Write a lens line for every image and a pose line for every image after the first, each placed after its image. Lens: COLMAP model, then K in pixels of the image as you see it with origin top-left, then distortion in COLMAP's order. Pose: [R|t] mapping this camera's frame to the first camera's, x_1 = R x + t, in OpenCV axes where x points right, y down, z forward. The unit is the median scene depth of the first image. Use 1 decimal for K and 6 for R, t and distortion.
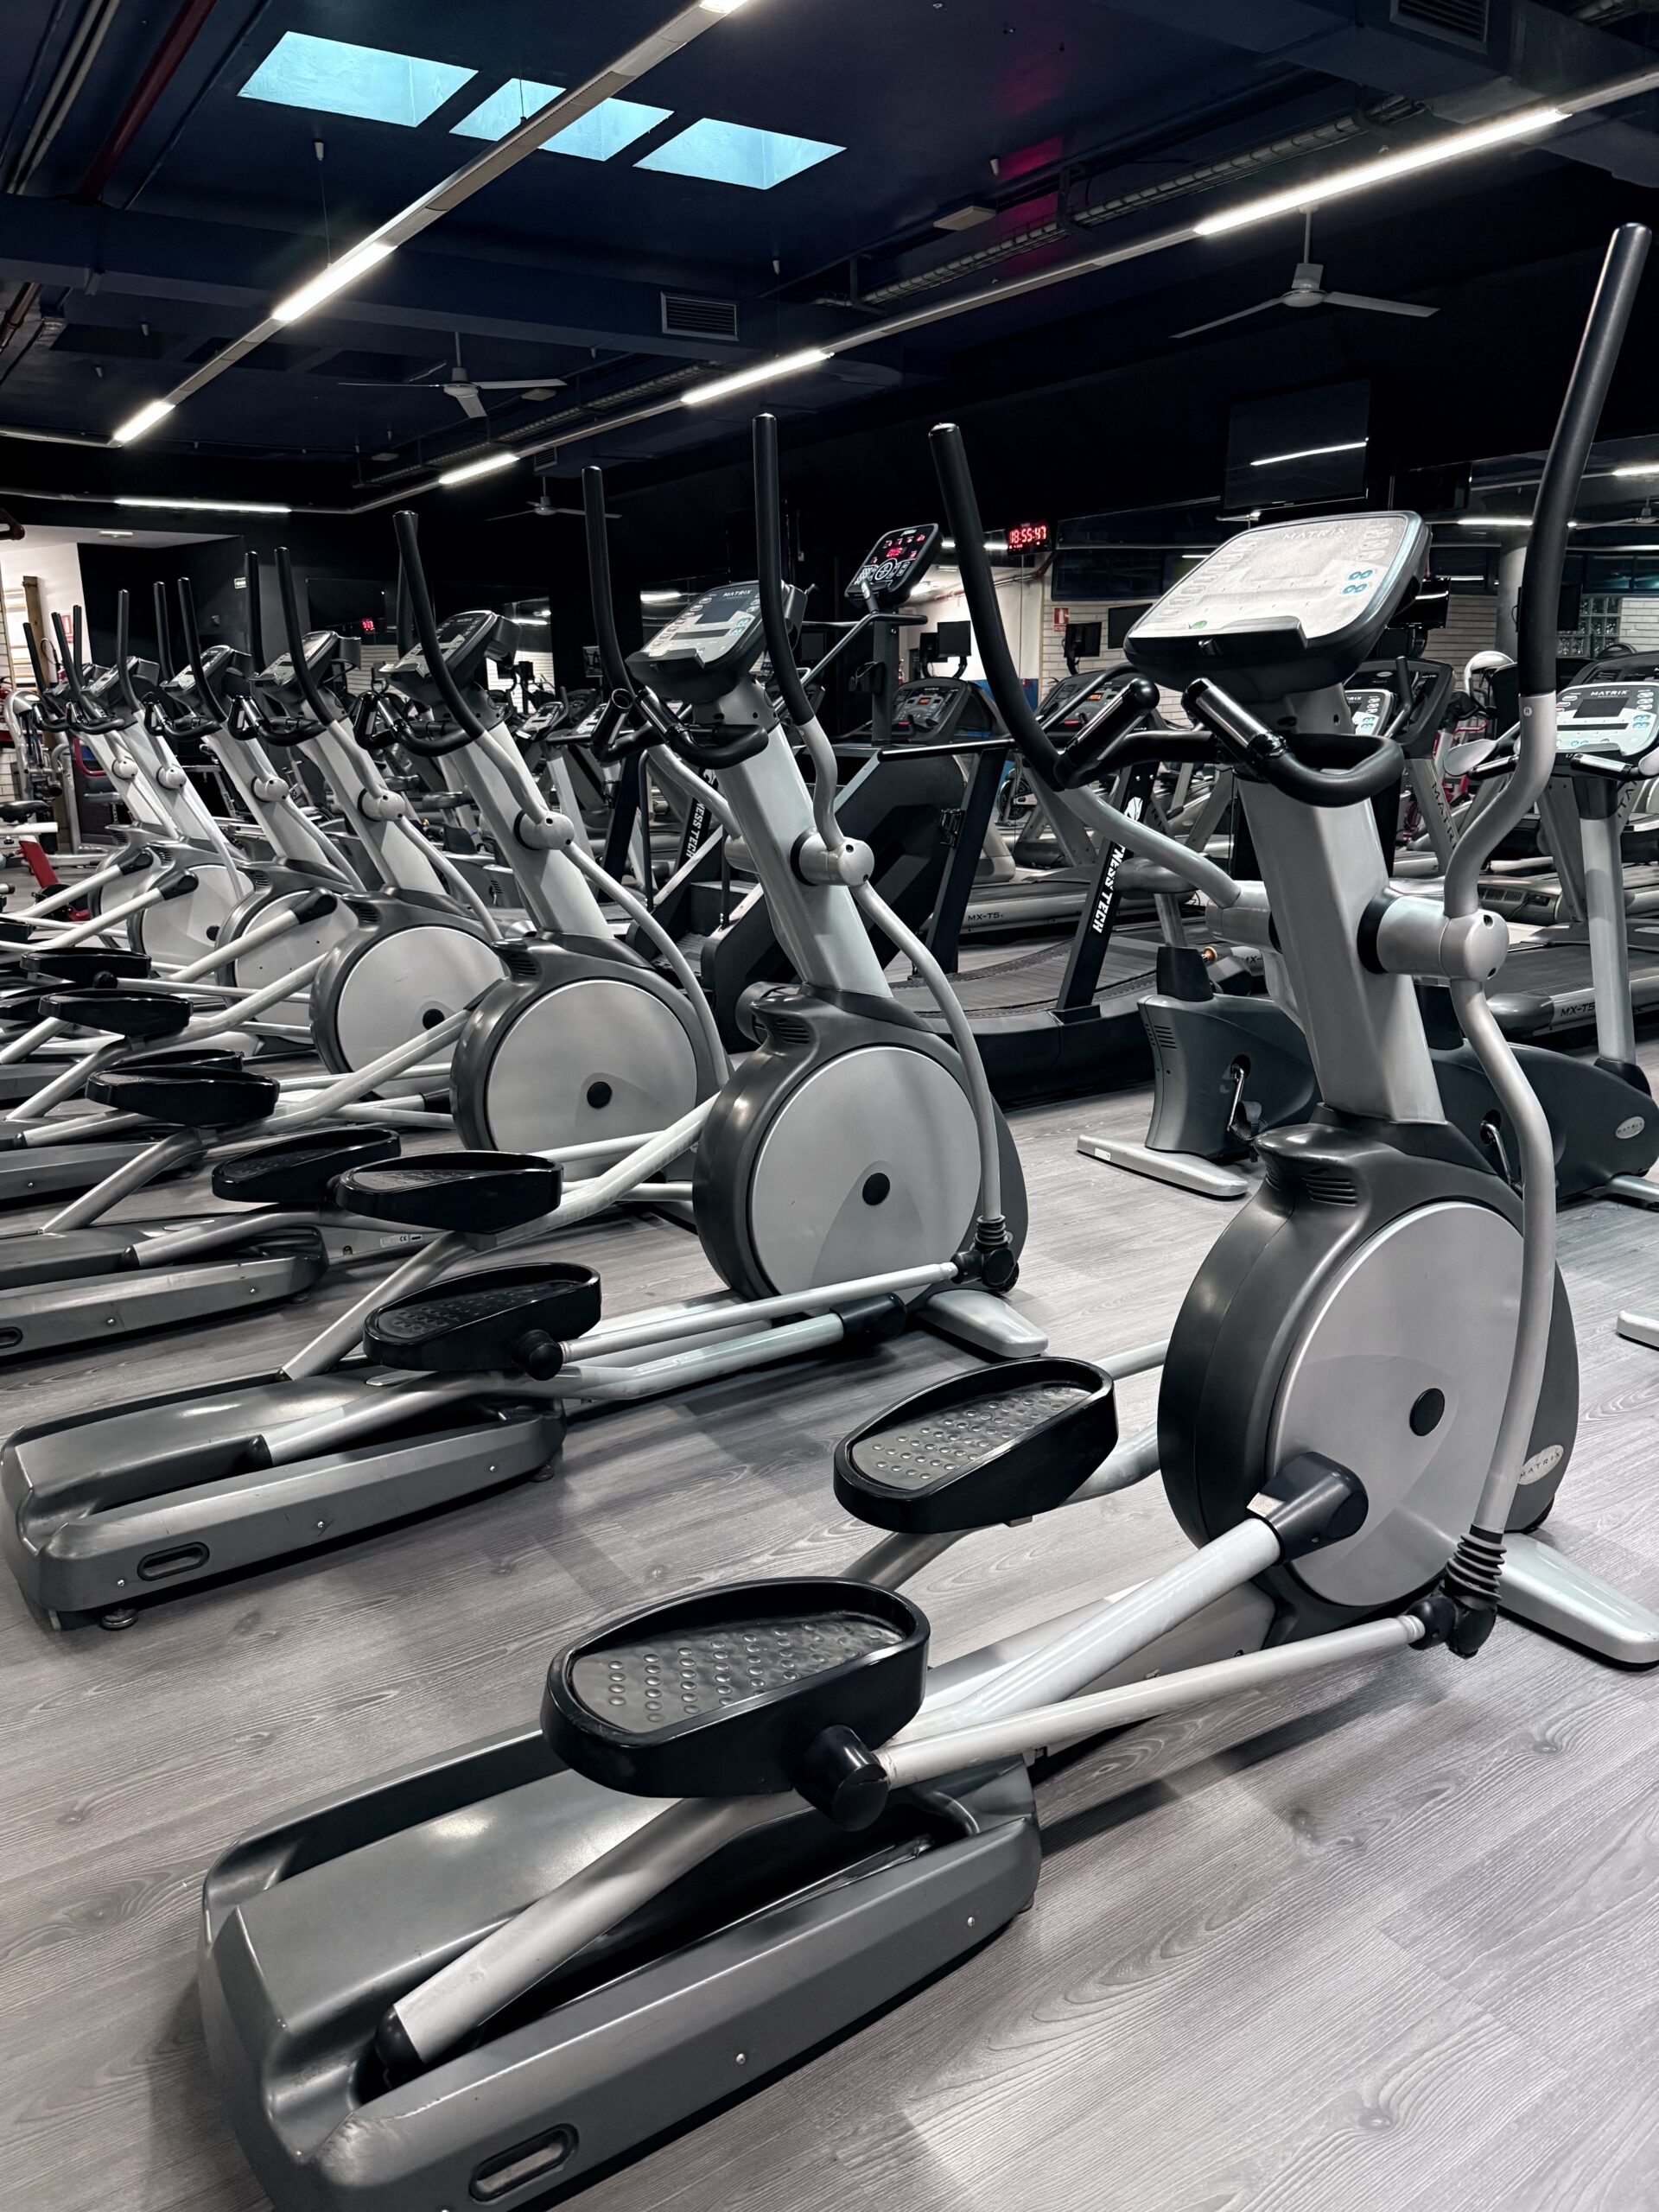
lens RADIAL K [[1589.1, 0, 825.5], [0, 1589.1, 1104.8], [0, 0, 1]] dist [0.096828, -0.002106]
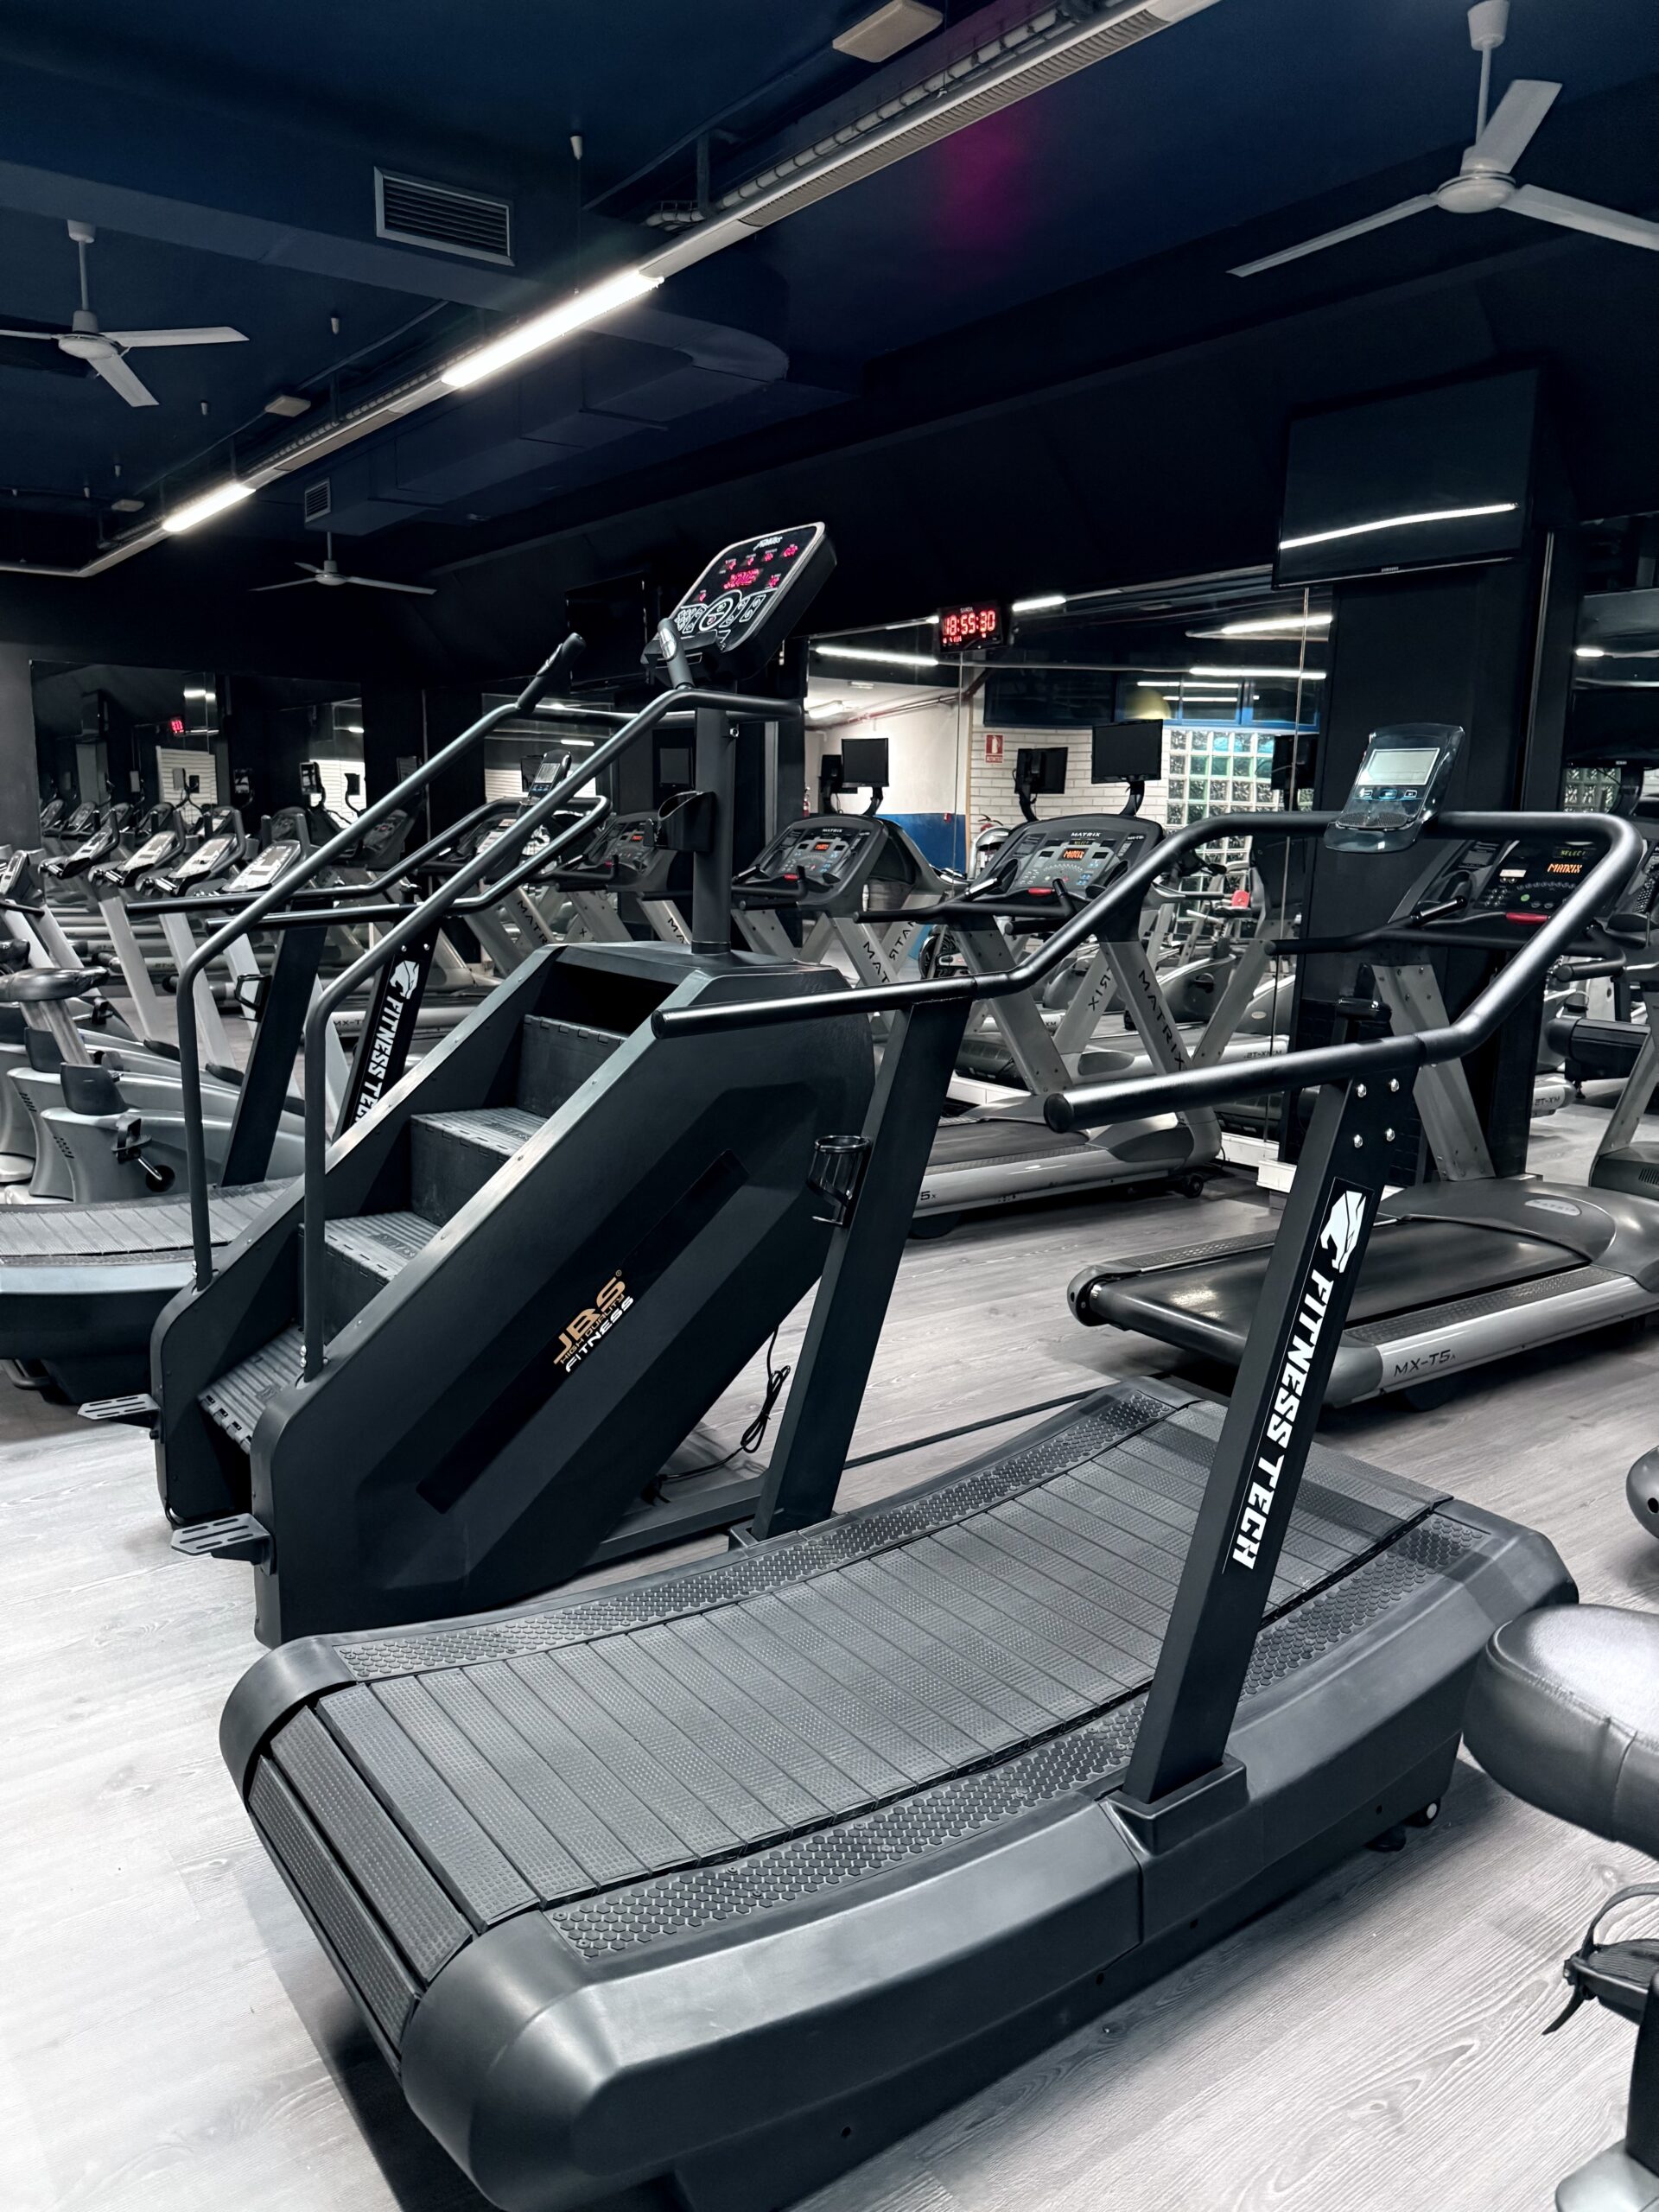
lens RADIAL K [[1589.1, 0, 822.7], [0, 1589.1, 1112.7], [0, 0, 1]] dist [0.096828, -0.002106]
pose [[0.998417, 0.020686, 0.052312, 0.028212], [-0.016982, 0.997382, -0.070291, -0.087309], [-0.053629, 0.069291, 0.996154, 0.312376]]
